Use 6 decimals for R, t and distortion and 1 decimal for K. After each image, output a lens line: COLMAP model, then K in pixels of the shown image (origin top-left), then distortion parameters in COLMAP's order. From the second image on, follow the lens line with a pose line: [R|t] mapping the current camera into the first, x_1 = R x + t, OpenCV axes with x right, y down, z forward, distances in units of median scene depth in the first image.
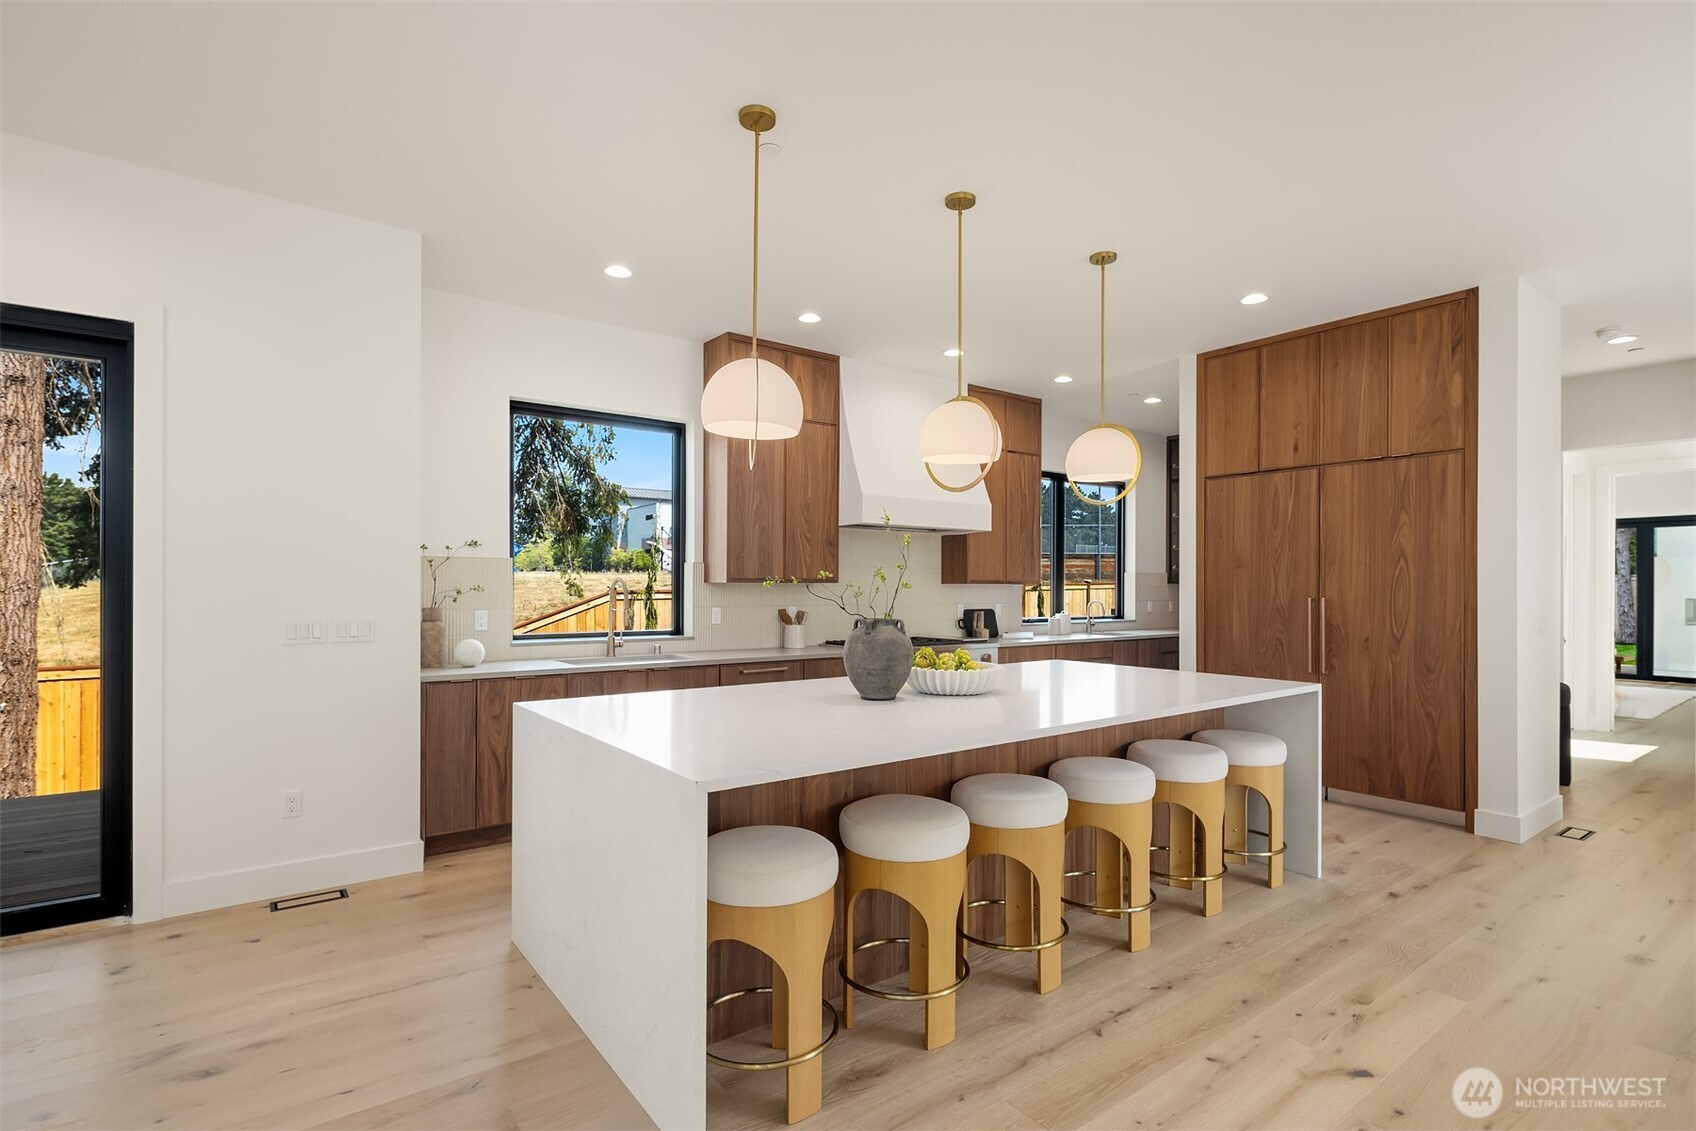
lens RADIAL K [[815.7, 0, 852.2], [0, 815.7, 584.0], [0, 0, 1]] dist [0.001740, -0.002737]
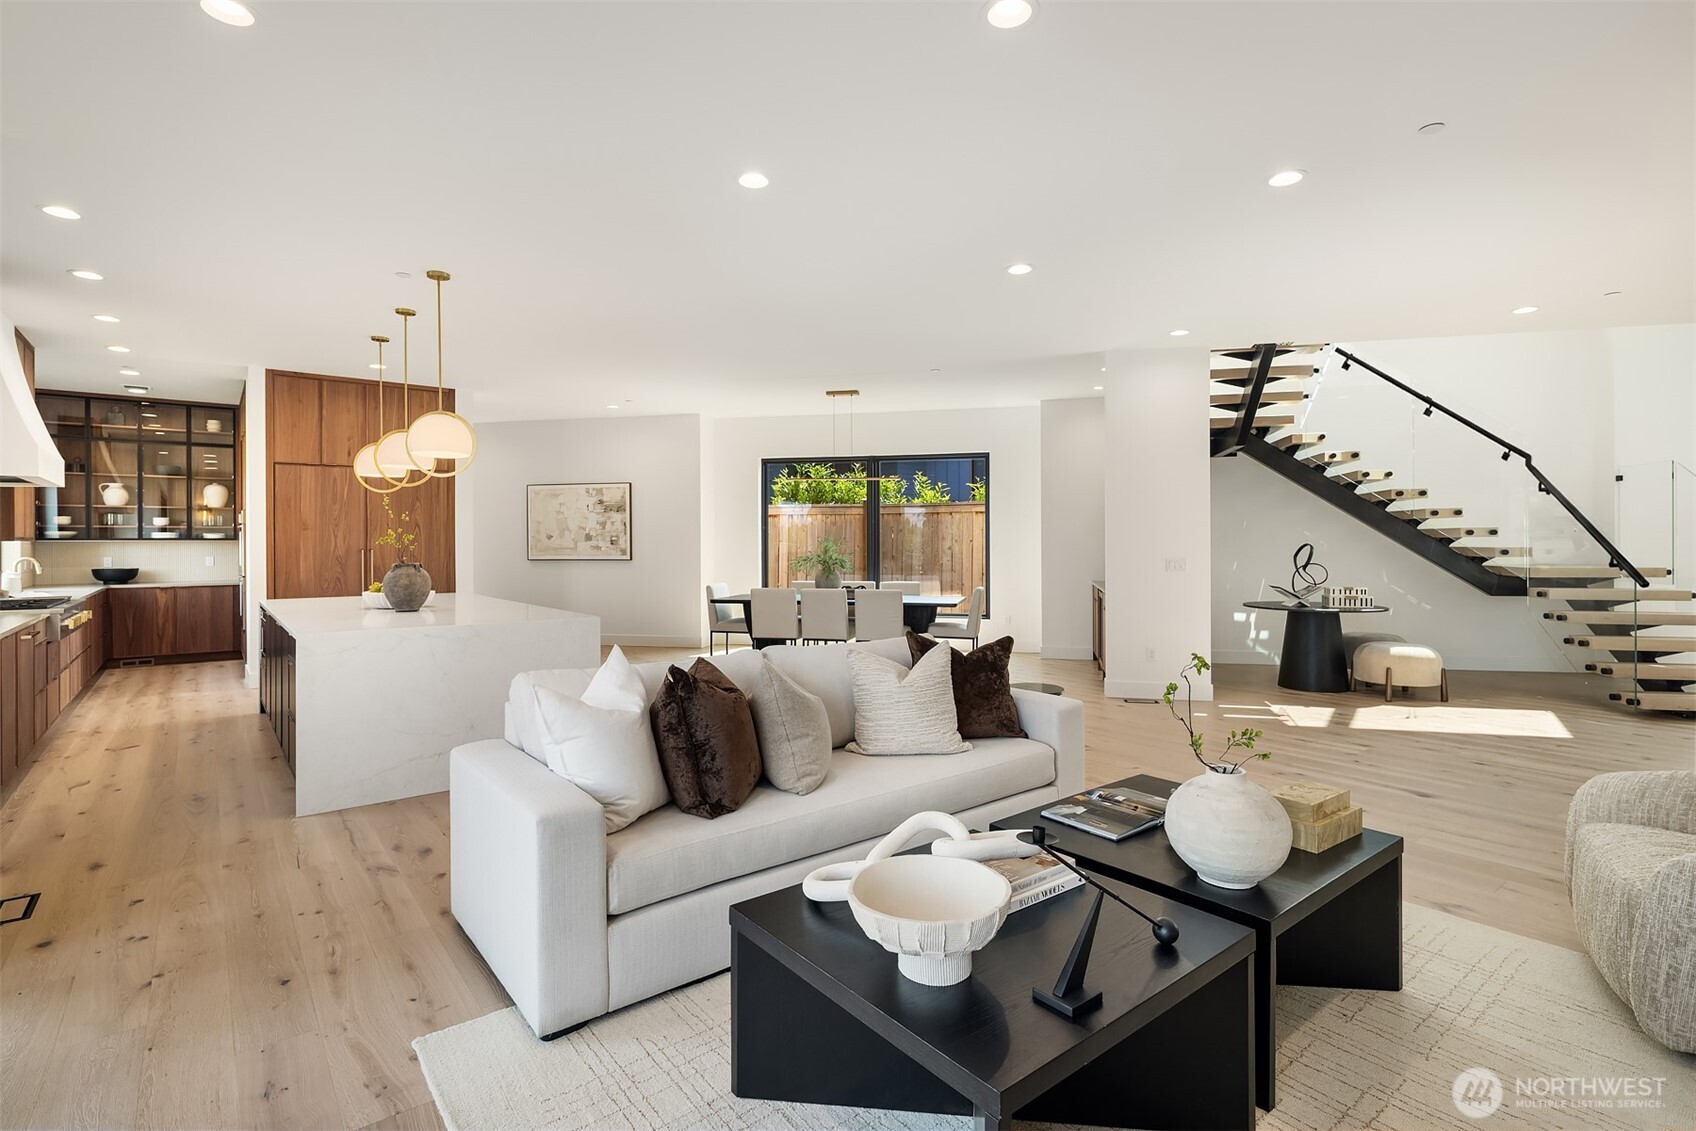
lens RADIAL K [[815.7, 0, 859.9], [0, 815.7, 537.3], [0, 0, 1]] dist [0.001740, -0.002737]
pose [[-0.041983, 0.004064, 0.999110, -1.052023], [-0.002771, 0.999987, -0.004184, -0.003935], [-0.999114, -0.002944, -0.041971, 0.094819]]
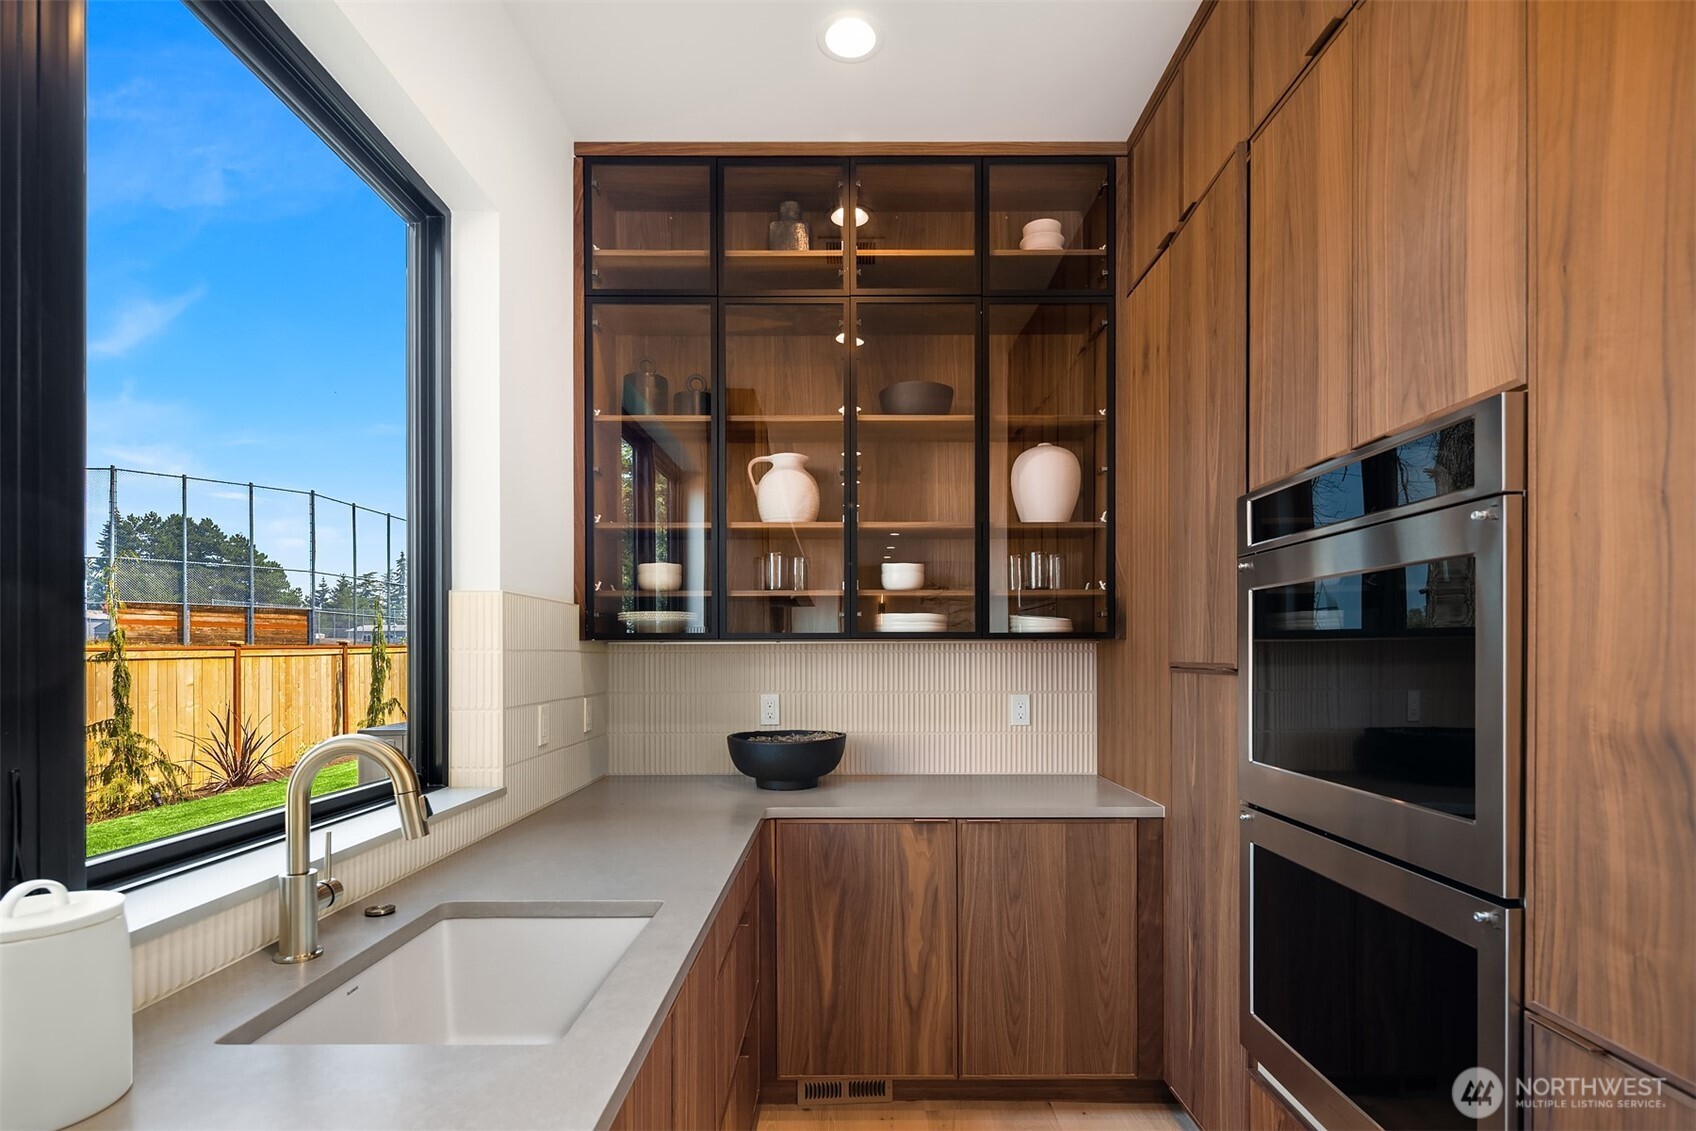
lens RADIAL K [[815.7, 0, 857.5], [0, 815.7, 660.7], [0, 0, 1]] dist [0.001740, -0.002737]
pose [[0.592156, -0.005679, 0.805804, 0.348782], [-0.003097, 0.999952, 0.009324, 0.007188], [-0.805818, -0.008017, 0.592109, 1.255293]]
